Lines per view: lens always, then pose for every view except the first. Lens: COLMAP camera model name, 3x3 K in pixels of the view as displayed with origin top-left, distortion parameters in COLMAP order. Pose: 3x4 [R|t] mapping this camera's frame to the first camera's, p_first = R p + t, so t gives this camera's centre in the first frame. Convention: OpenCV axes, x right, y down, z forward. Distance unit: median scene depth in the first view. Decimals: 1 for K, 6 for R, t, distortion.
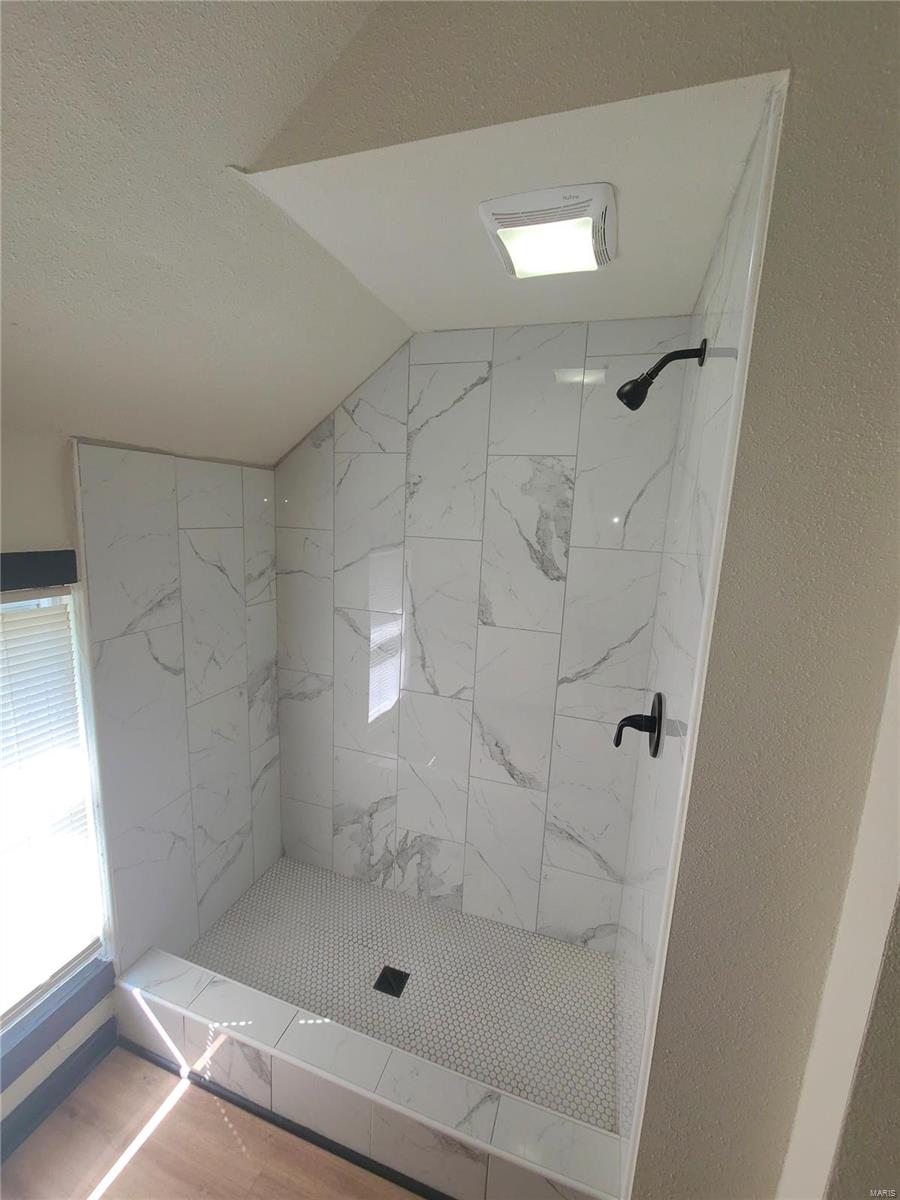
lens RADIAL K [[476.5, 0, 429.1], [0, 476.5, 590.7], [0, 0, 1]] dist [0.000851, -0.003113]
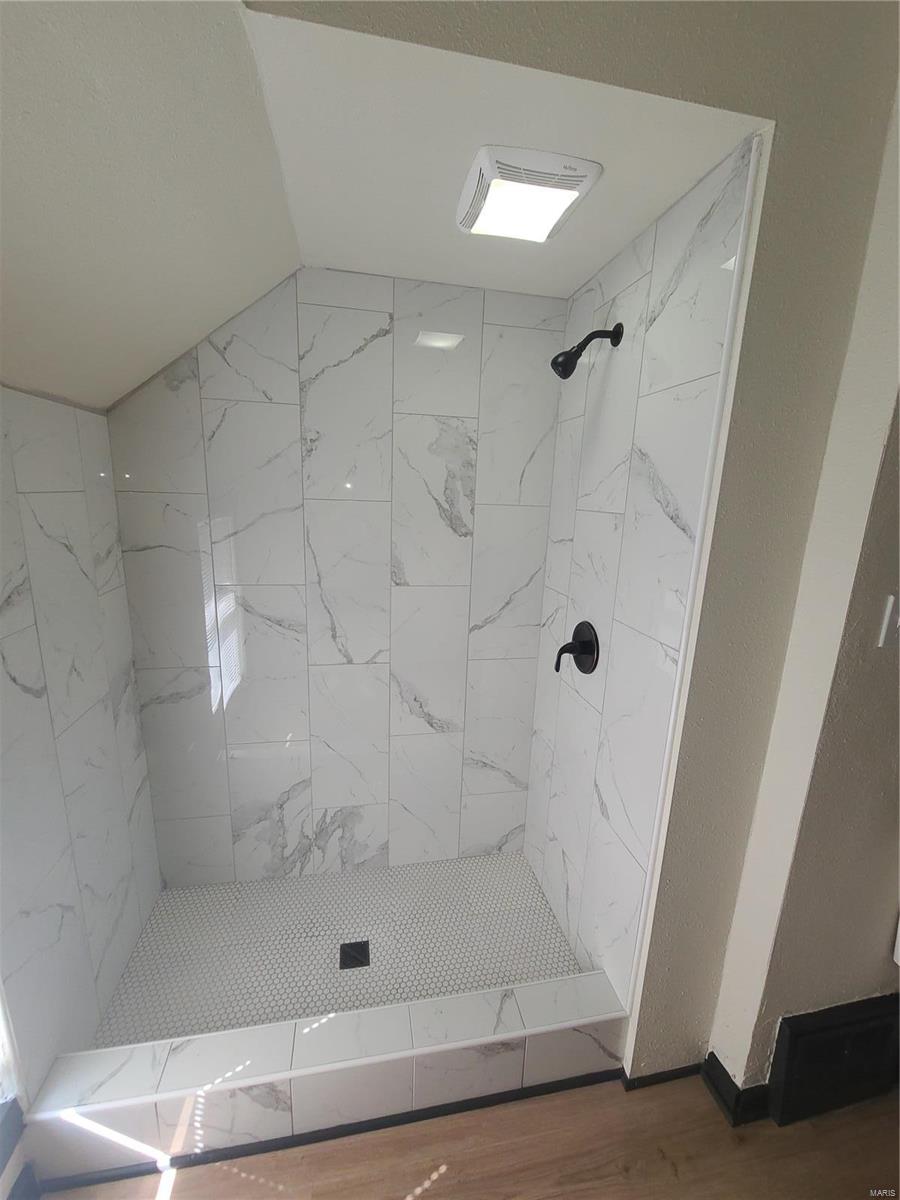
lens RADIAL K [[476.5, 0, 429.1], [0, 476.5, 590.7], [0, 0, 1]] dist [0.000851, -0.003113]
pose [[0.880392, -0.109987, 0.461315, -0.304751], [0.078888, 0.993147, 0.086233, 0.000566], [-0.467638, -0.039526, 0.883036, 0.086061]]
